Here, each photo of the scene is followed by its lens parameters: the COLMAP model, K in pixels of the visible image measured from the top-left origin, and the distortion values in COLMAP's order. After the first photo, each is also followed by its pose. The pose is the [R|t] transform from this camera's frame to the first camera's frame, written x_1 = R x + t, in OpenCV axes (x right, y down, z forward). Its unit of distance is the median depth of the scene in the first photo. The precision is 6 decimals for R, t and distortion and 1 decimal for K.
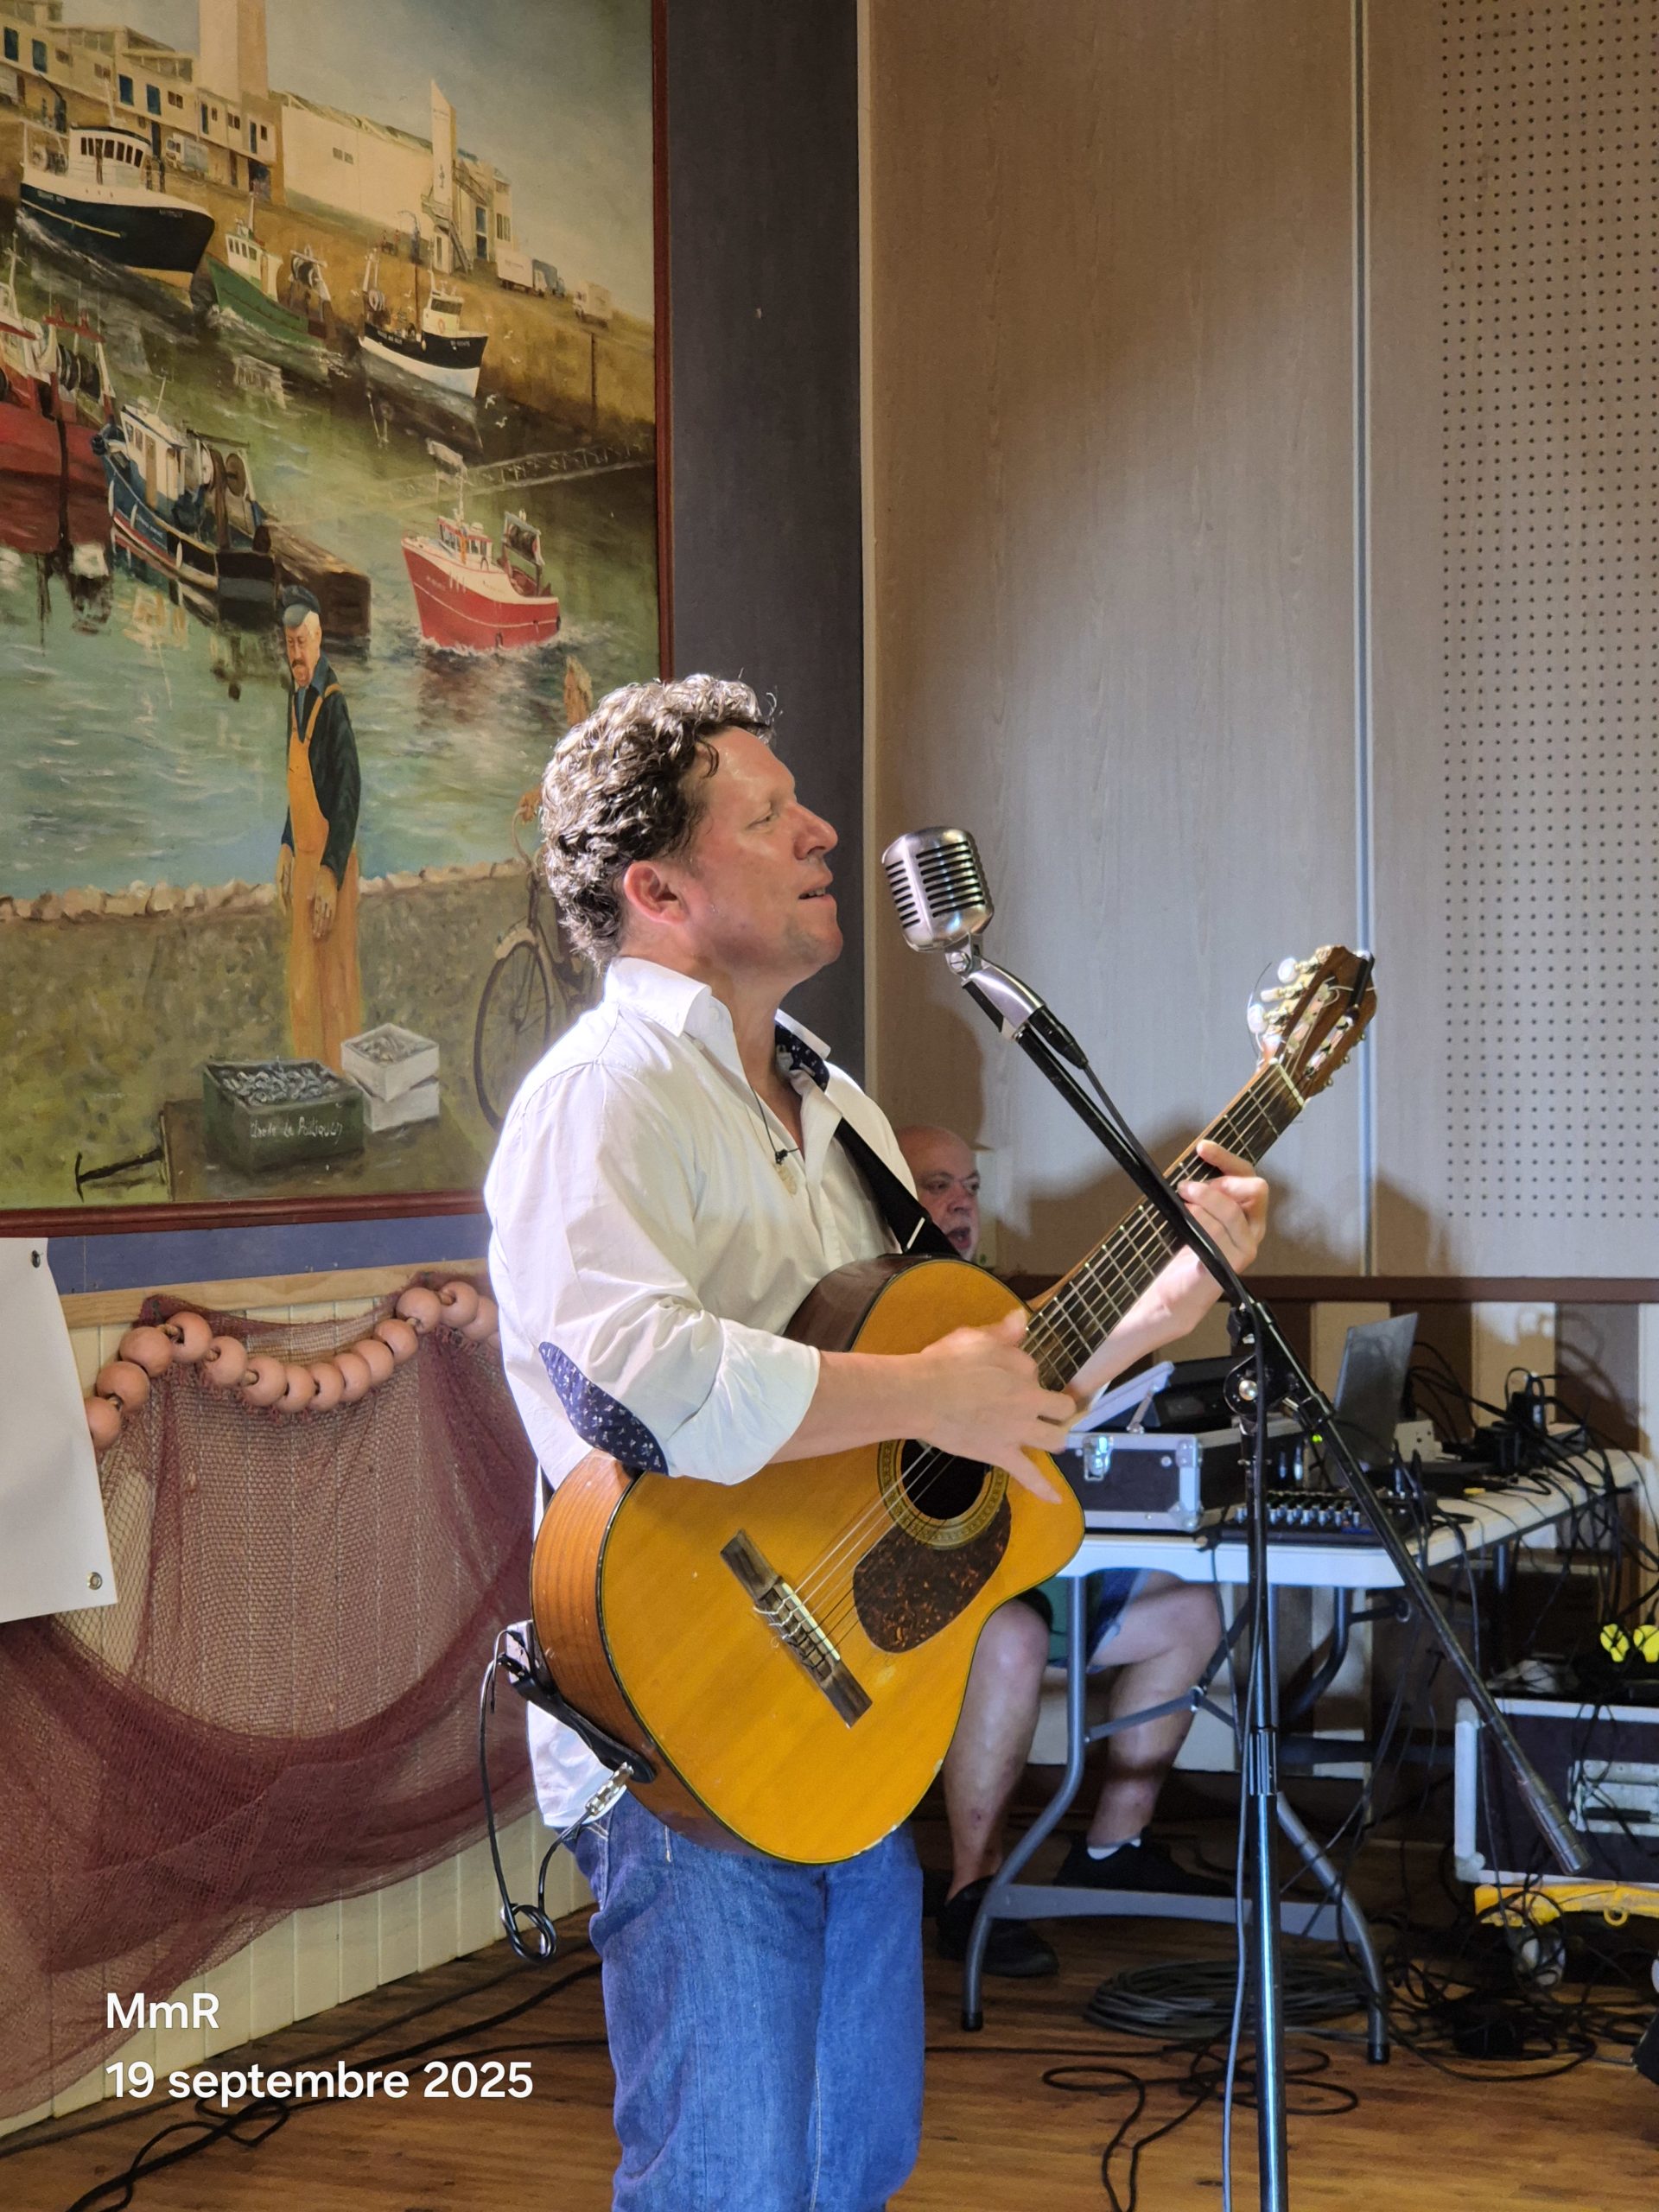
lens RADIAL K [[4205.4, 0, 829.5], [0, 4205.4, 1106.0], [0, 0, 1]] dist [0.060858, -0.116956]
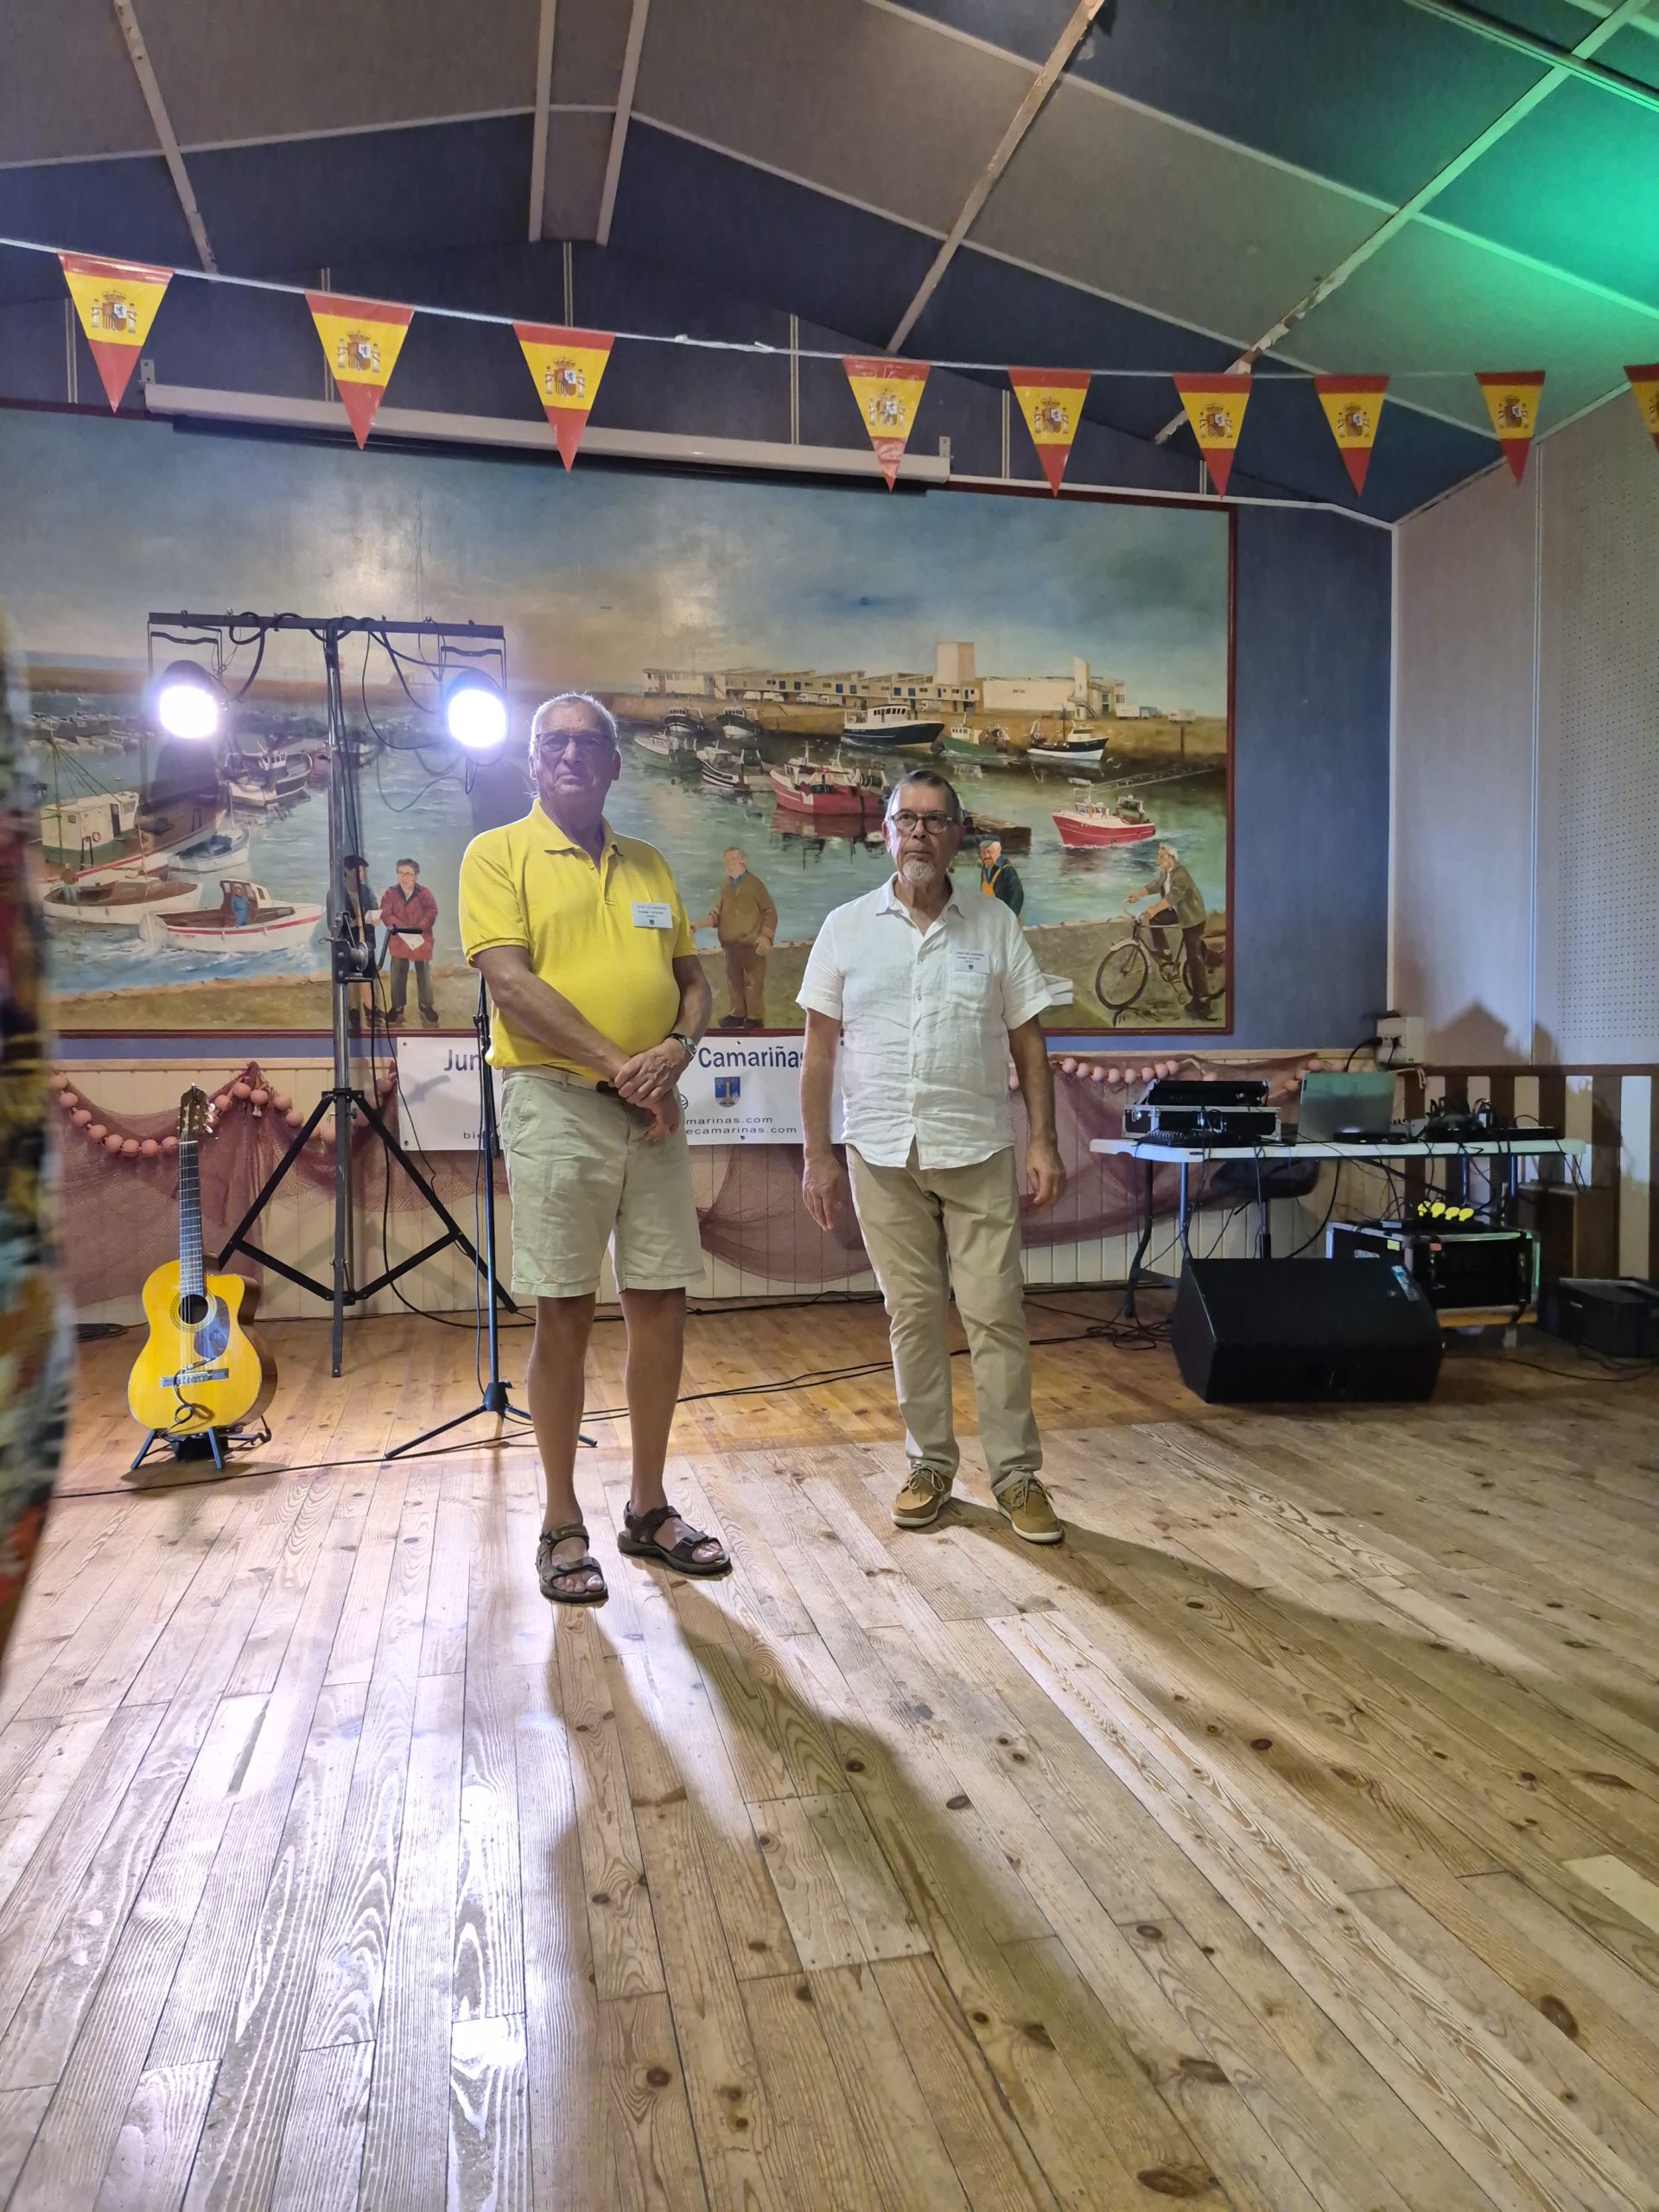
lens RADIAL K [[1483.6, 0, 829.5], [0, 1483.6, 1106.0], [0, 0, 1]] dist [0.053465, -0.054315]
pose [[0.602528, 0.024893, -0.797709, 0.669365], [0.003695, 0.999416, 0.033978, 0.039939], [0.798089, -0.023420, 0.602084, 0.222854]]
